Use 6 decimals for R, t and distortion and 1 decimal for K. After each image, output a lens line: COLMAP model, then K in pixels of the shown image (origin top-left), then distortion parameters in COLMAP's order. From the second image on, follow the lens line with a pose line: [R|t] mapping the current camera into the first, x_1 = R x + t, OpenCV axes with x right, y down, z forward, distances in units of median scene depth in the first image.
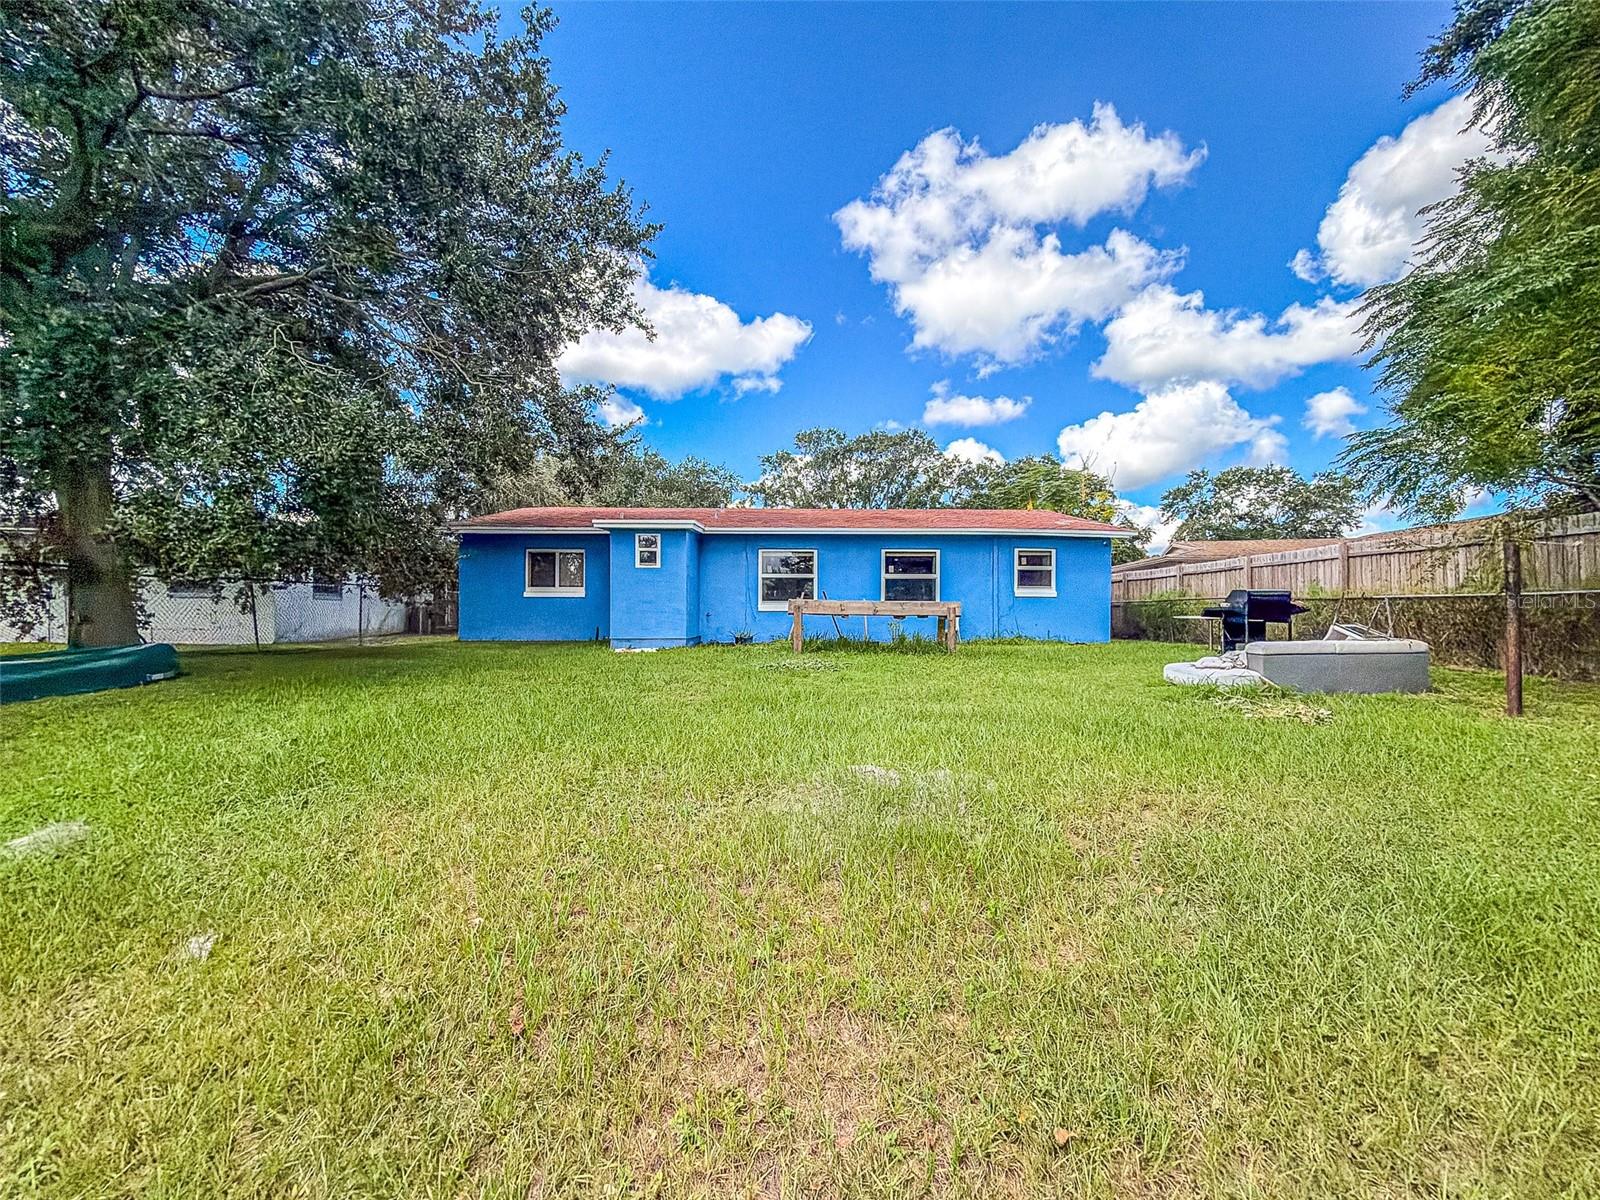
lens RADIAL K [[642.5, 0, 798.4], [0, 642.5, 601.8], [0, 0, 1]] dist [0.001203, -0.000158]
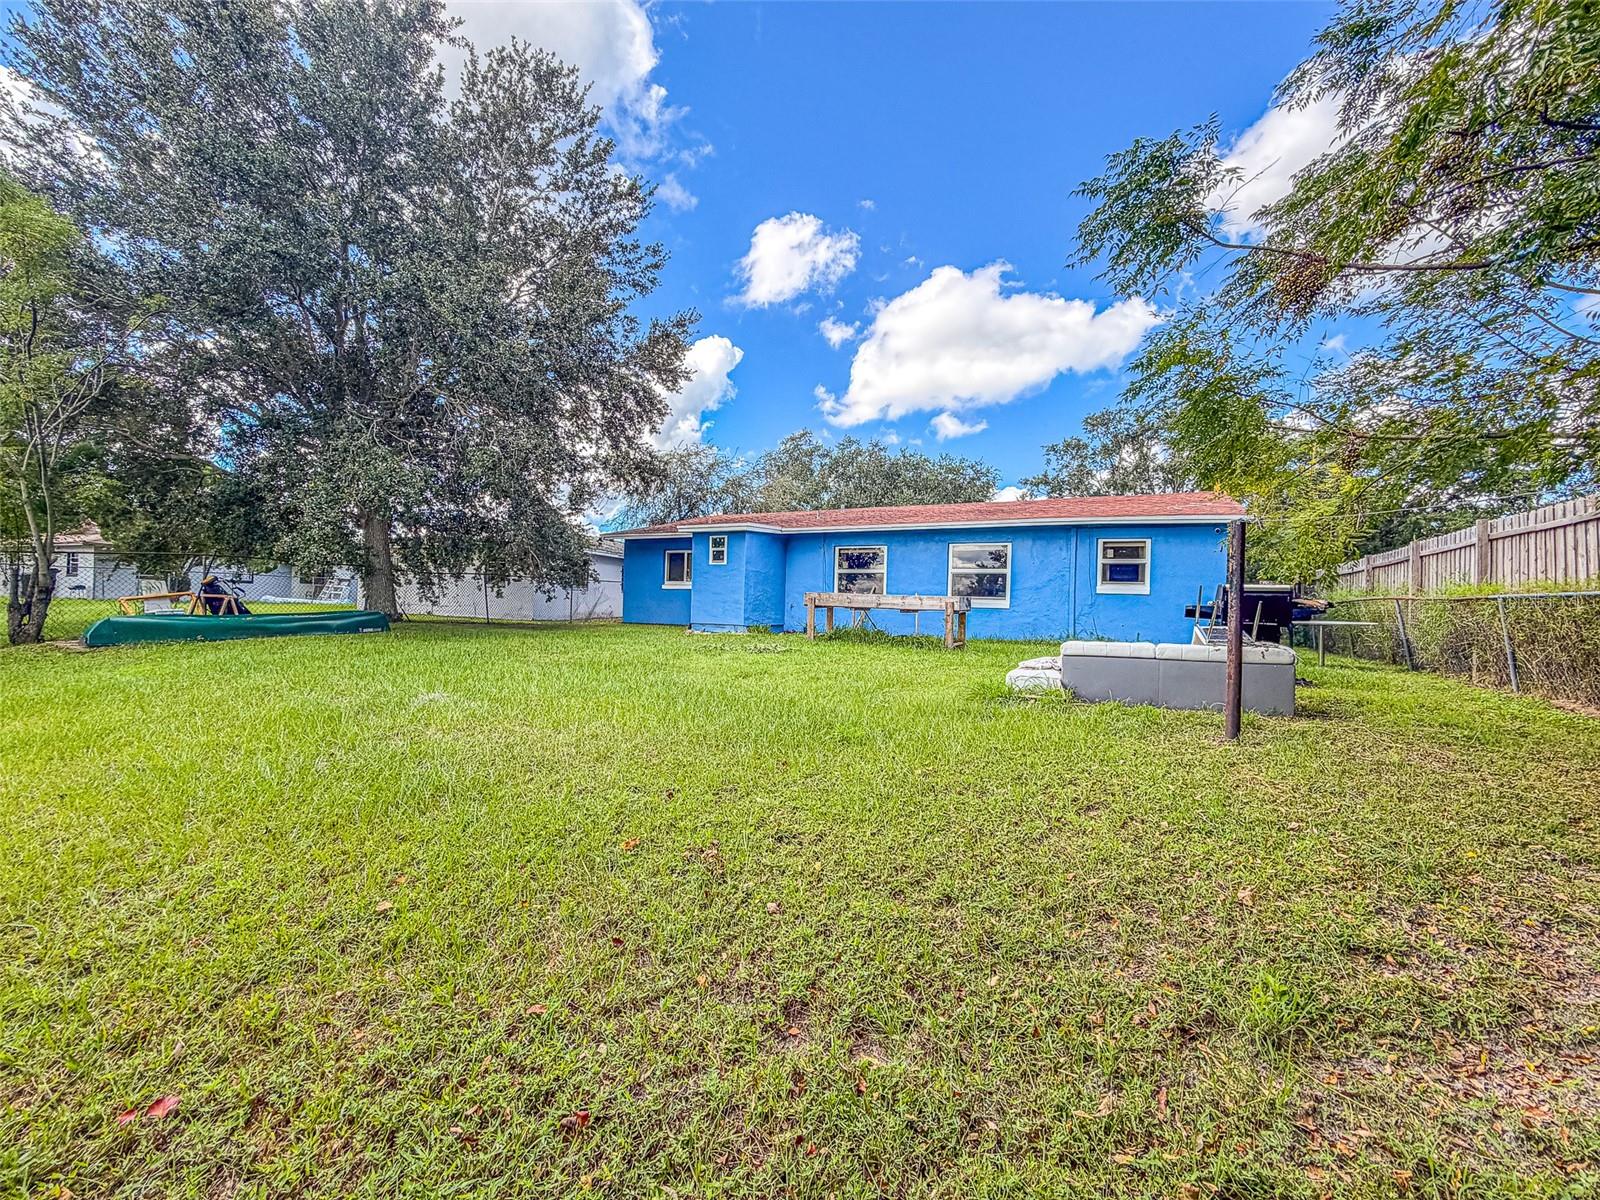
lens RADIAL K [[642.5, 0, 785.5], [0, 642.5, 596.8], [0, 0, 1]] dist [0.001203, -0.000158]
pose [[0.885148, 0.015431, -0.465054, 0.369057], [-0.015871, 0.999870, 0.002970, 0.001069], [0.465040, 0.004752, 0.885277, 0.004355]]
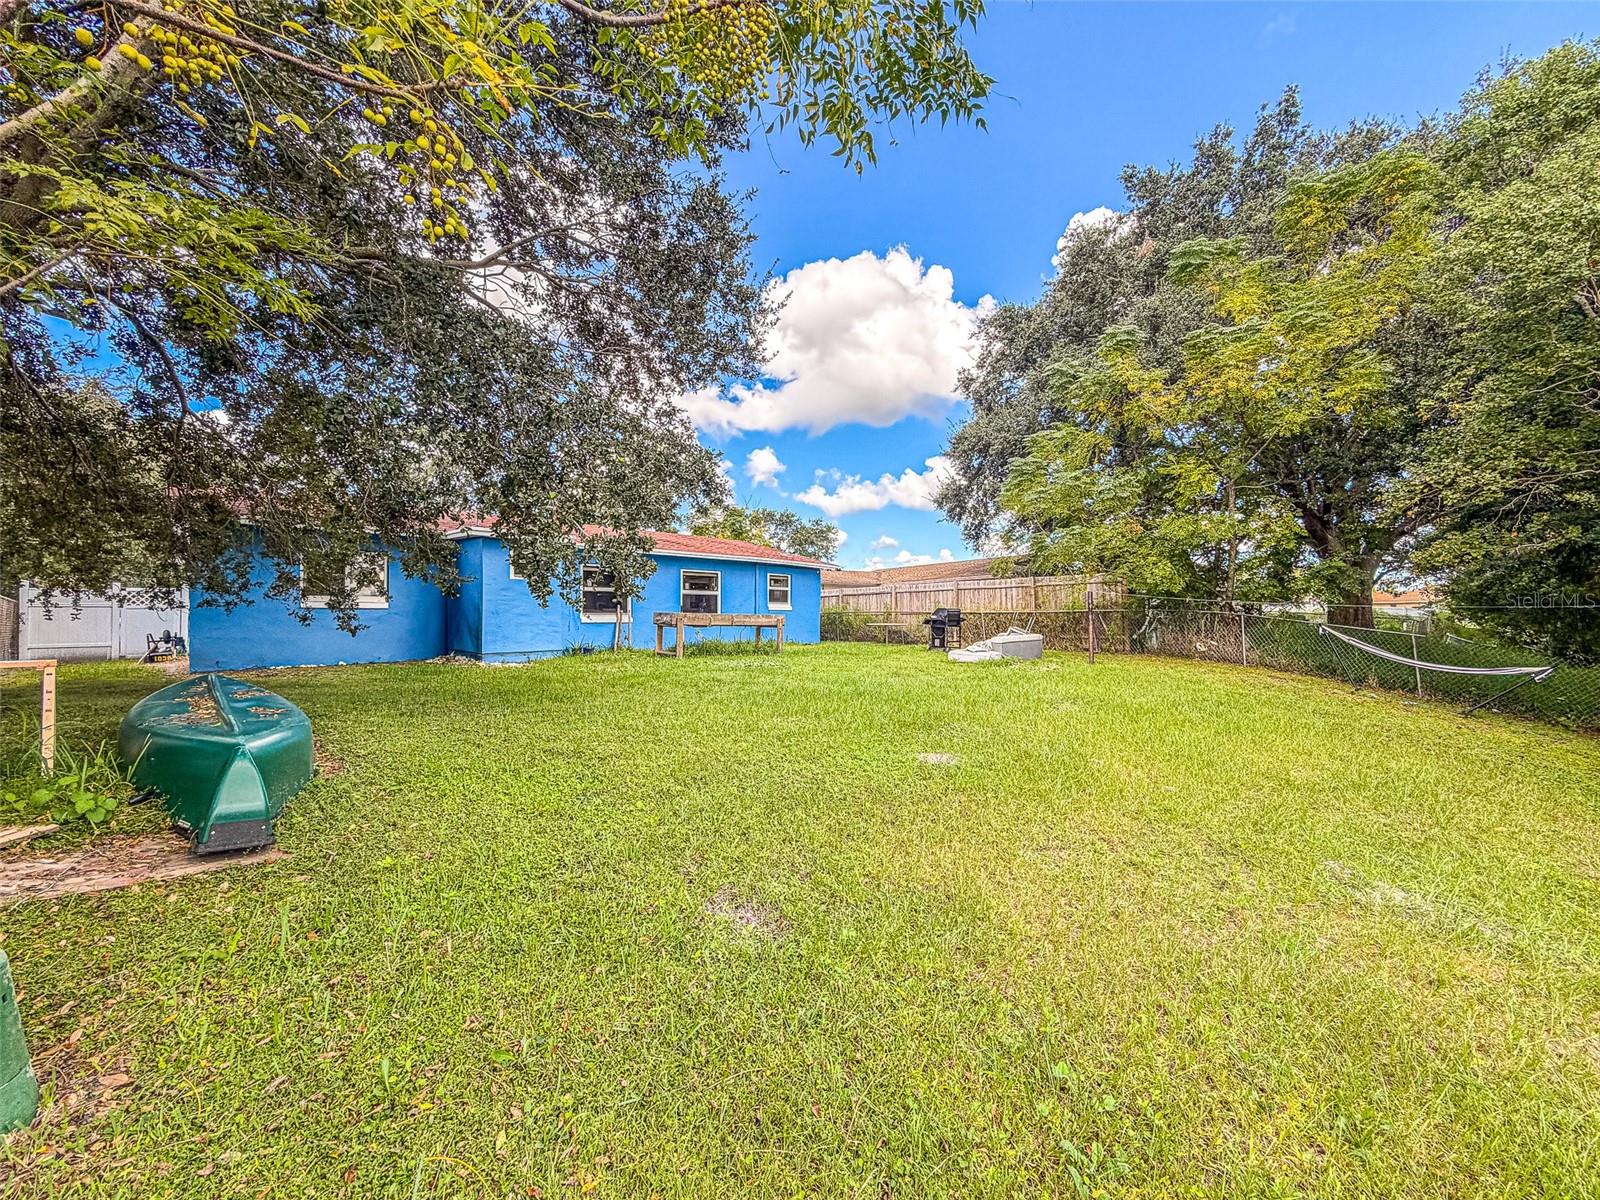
lens RADIAL K [[642.5, 0, 792.3], [0, 642.5, 603.9], [0, 0, 1]] dist [0.001203, -0.000158]
pose [[0.741617, 0.010947, 0.670734, -0.501384], [-0.002916, 0.999910, -0.013095, -0.003453], [-0.670817, 0.007756, 0.741582, 0.001236]]
